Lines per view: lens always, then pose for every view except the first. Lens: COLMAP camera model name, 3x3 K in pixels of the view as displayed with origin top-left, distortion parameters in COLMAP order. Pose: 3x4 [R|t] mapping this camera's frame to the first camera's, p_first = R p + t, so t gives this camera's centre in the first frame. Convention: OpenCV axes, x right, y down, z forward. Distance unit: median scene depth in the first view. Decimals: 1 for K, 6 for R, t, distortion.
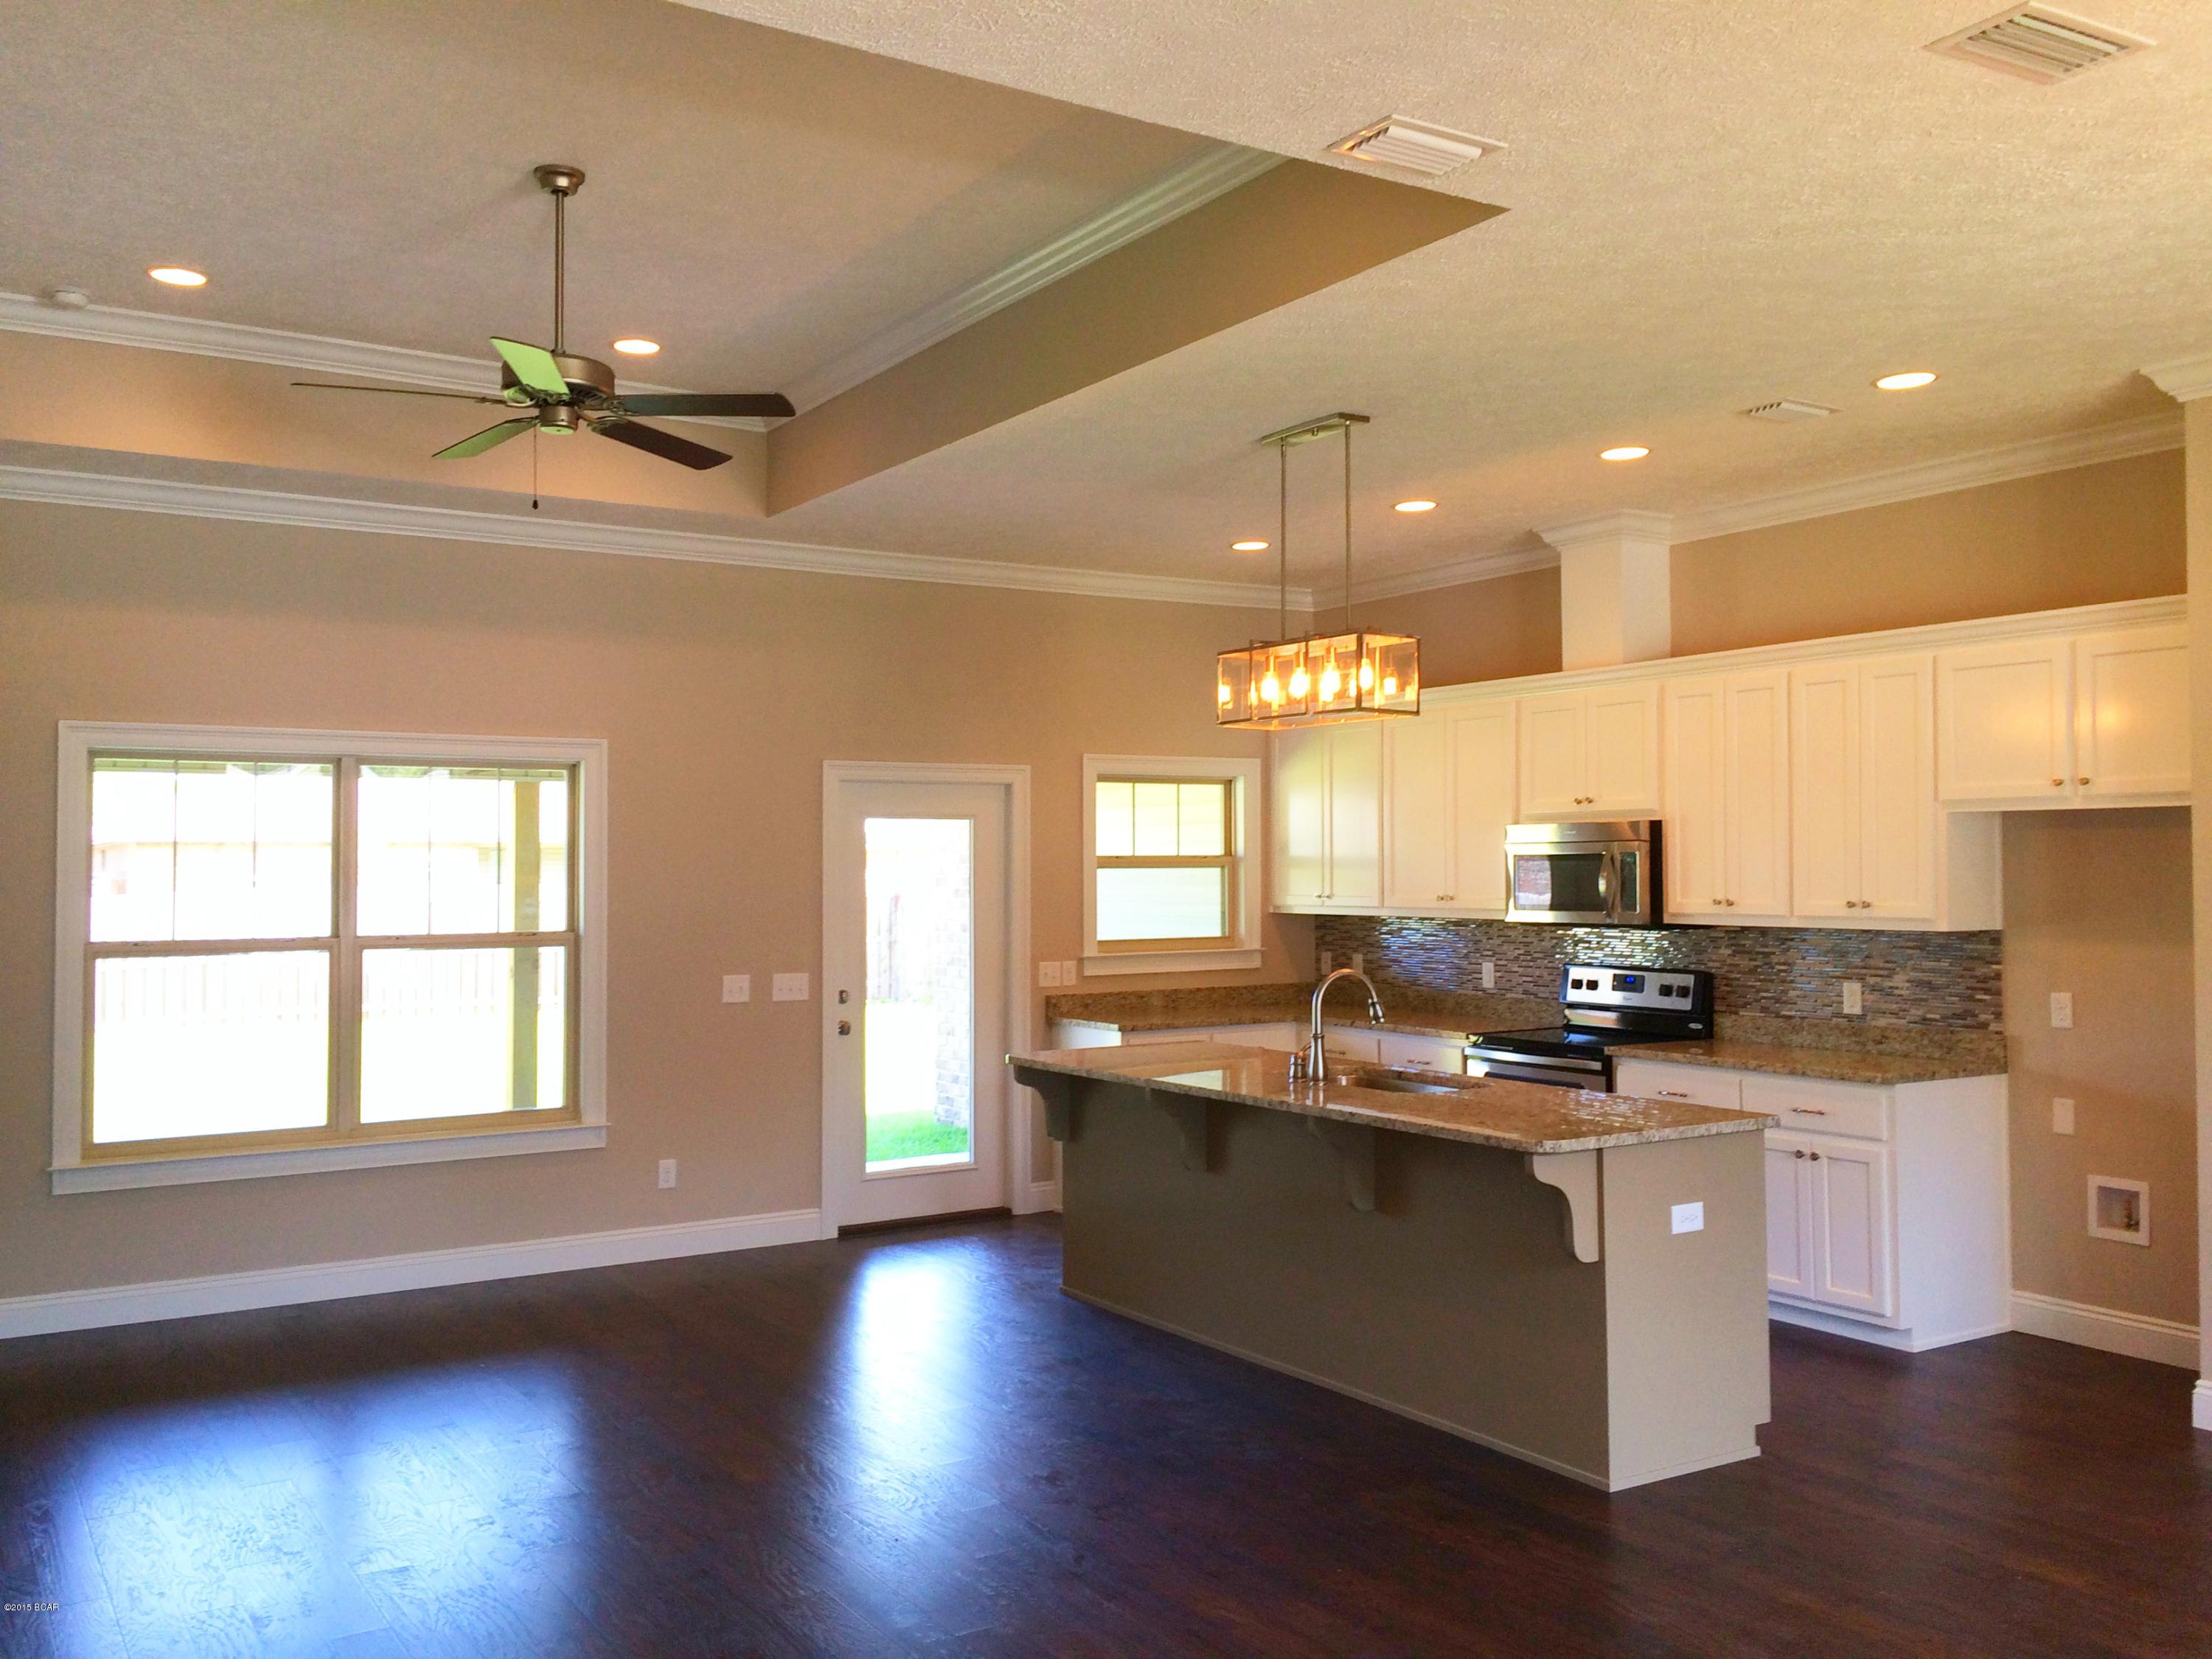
lens RADIAL K [[1957.9, 0, 1098.5], [0, 1957.9, 816.4], [0, 0, 1]] dist [0.083807, -0.094073]
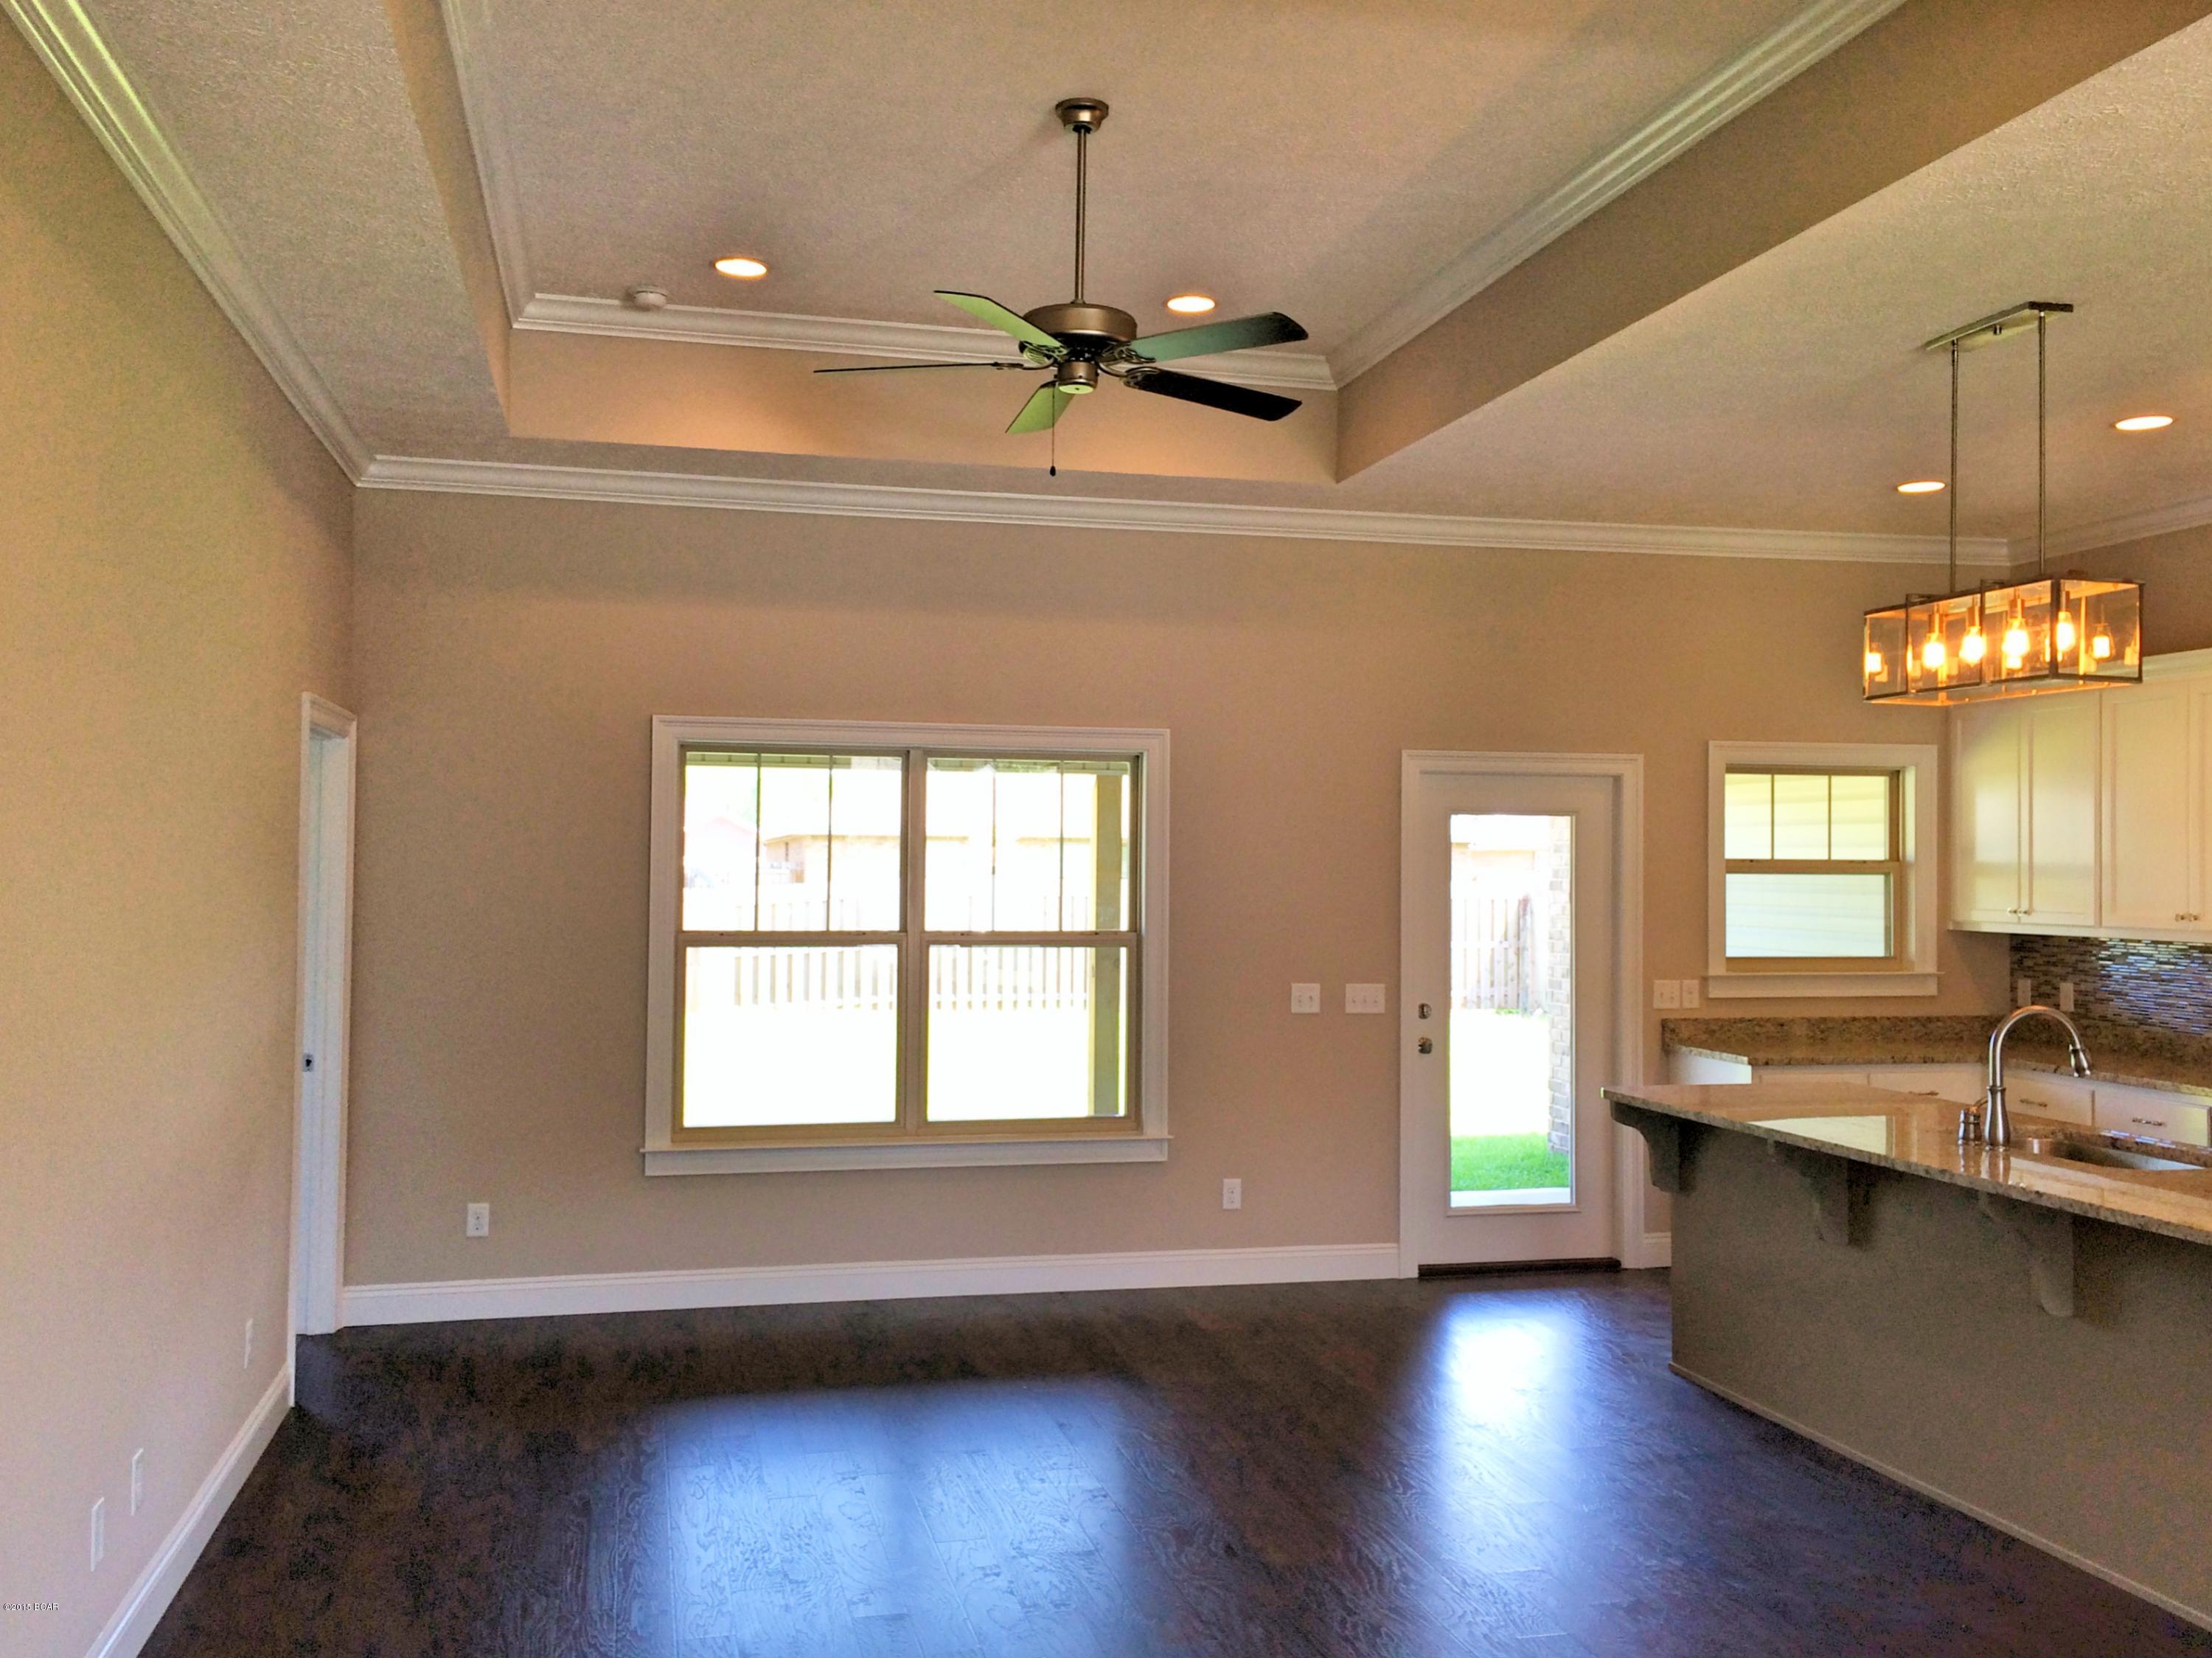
lens RADIAL K [[1958.1, 0, 1098.5], [0, 1958.1, 815.9], [0, 0, 1]] dist [0.083807, -0.094073]
pose [[0.944387, 0.004096, -0.328811, 0.028546], [-0.004032, 0.999991, 0.000875, 0.001798], [0.328812, 0.000499, 0.944395, 0.106046]]
